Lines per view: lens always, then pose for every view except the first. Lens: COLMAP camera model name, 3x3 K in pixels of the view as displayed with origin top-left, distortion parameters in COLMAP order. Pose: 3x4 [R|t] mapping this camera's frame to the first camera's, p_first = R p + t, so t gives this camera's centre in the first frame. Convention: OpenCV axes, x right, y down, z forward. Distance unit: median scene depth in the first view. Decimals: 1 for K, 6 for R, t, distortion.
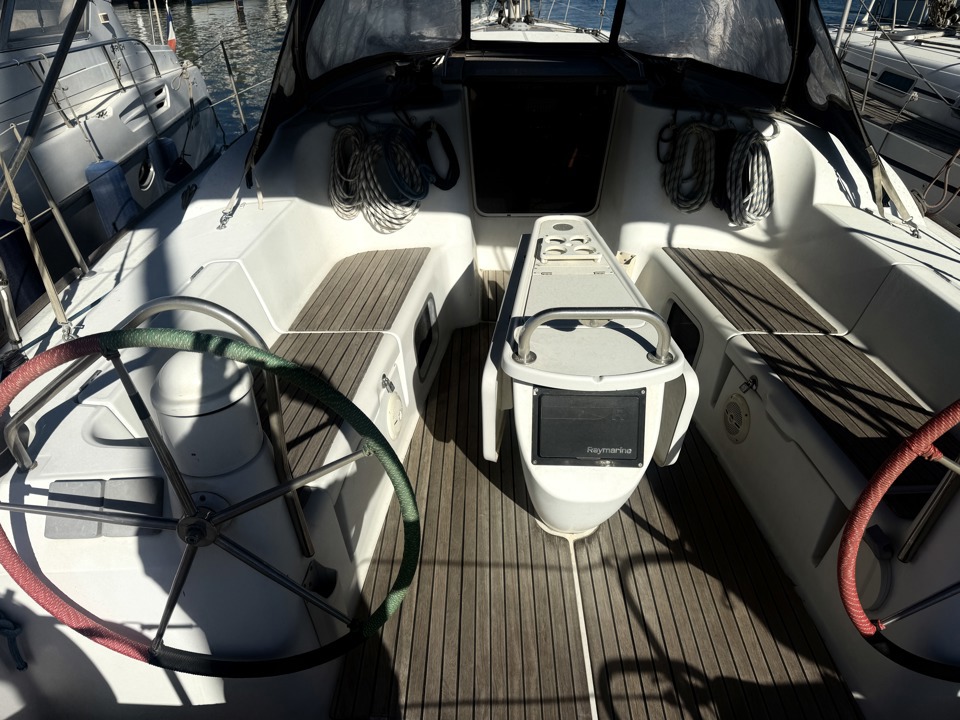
lens RADIAL K [[682.5, 0, 480.0], [0, 682.5, 360.0], [0, 0, 1]] dist [0.079814, -0.112240]
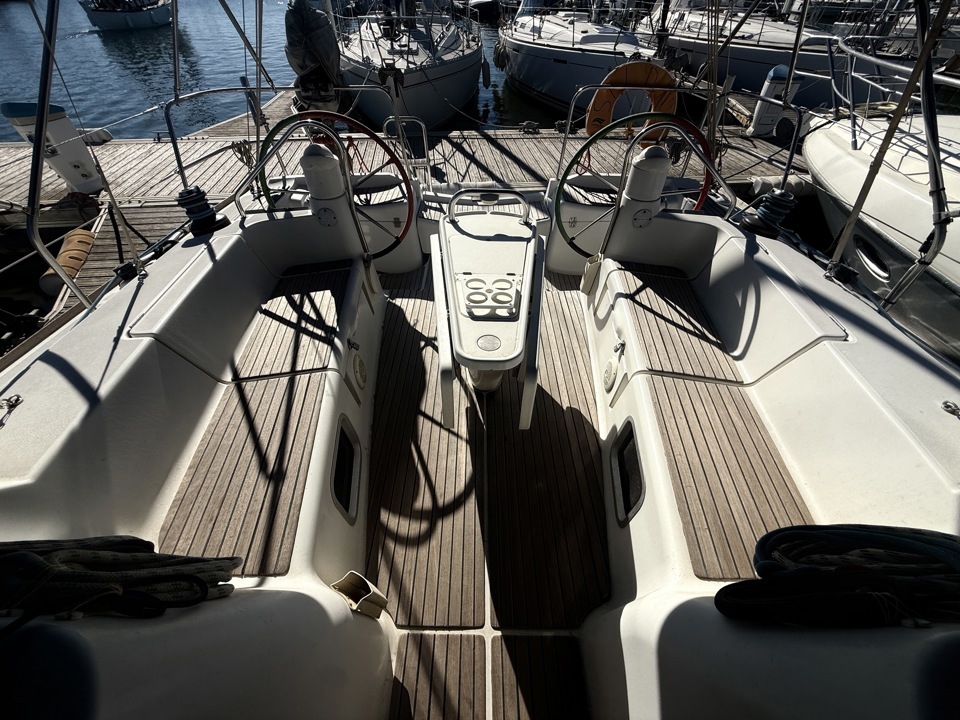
lens RADIAL K [[387.3, 0, 479.2], [0, 387.3, 364.1], [0, 0, 1]] dist [0.000491, 0.000318]
pose [[-0.999745, 0.007547, -0.021306, 0.149378], [-0.018585, 0.262060, 0.964873, -0.656041], [0.012865, 0.965022, -0.261853, 1.172726]]
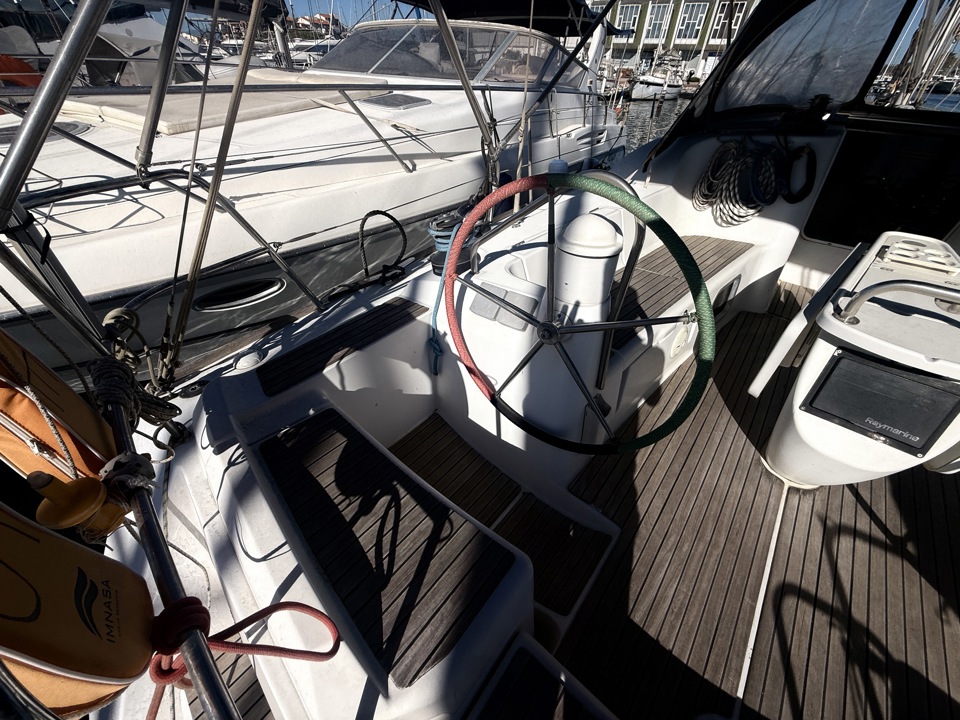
lens RADIAL K [[384.3, 0, 472.4], [0, 384.3, 364.7], [0, 0, 1]] dist [0.000884, -0.000165]
pose [[0.775402, 0.406019, -0.483633, -0.052779], [-0.346268, 0.913860, 0.212035, 0.101787], [0.528063, 0.003054, 0.849200, 0.098554]]
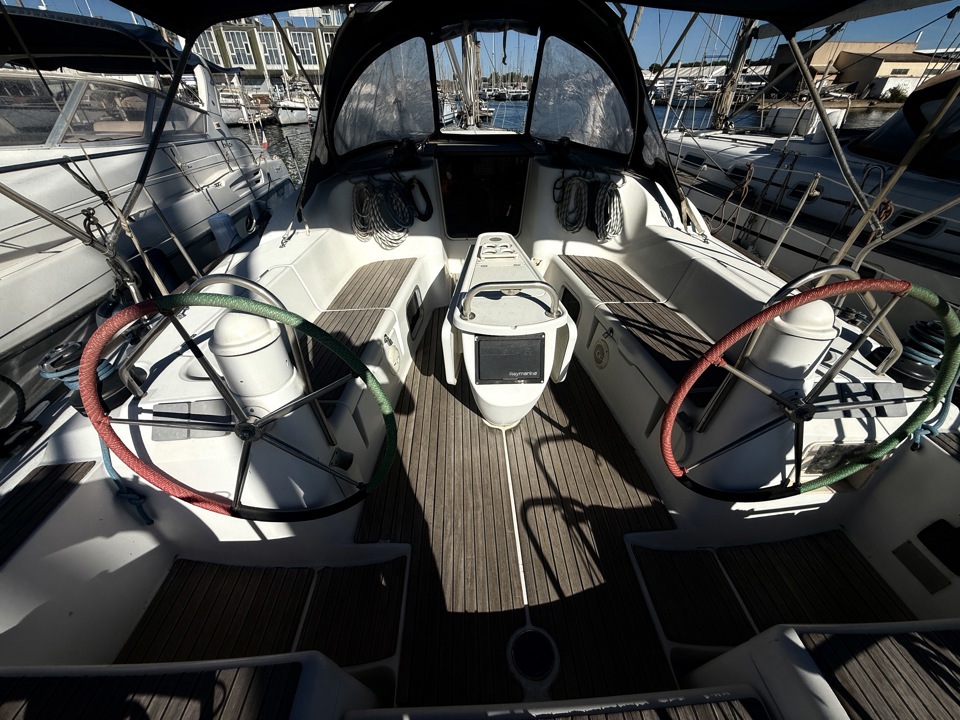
lens RADIAL K [[387.3, 0, 479.2], [0, 387.3, 364.1], [0, 0, 1]] dist [0.000491, 0.000318]
pose [[0.998534, -0.036153, 0.040281, 0.037069], [0.033009, 0.996550, 0.076149, 0.027529], [-0.042895, -0.074708, 0.996282, 0.075240]]
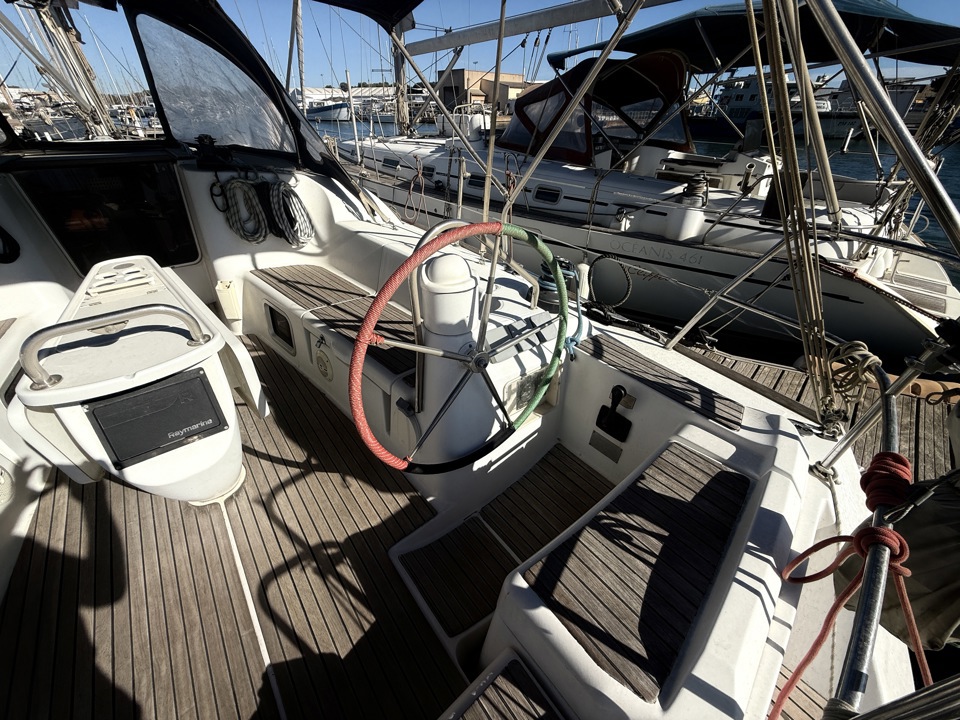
lens RADIAL K [[385.6, 0, 482.3], [0, 385.6, 364.6], [0, 0, 1]] dist [0.000983, -0.000042]
pose [[0.773784, -0.352644, 0.526213, 0.195609], [0.324553, 0.934099, 0.148744, 0.068364], [-0.543989, 0.055688, 0.837243, 0.113385]]
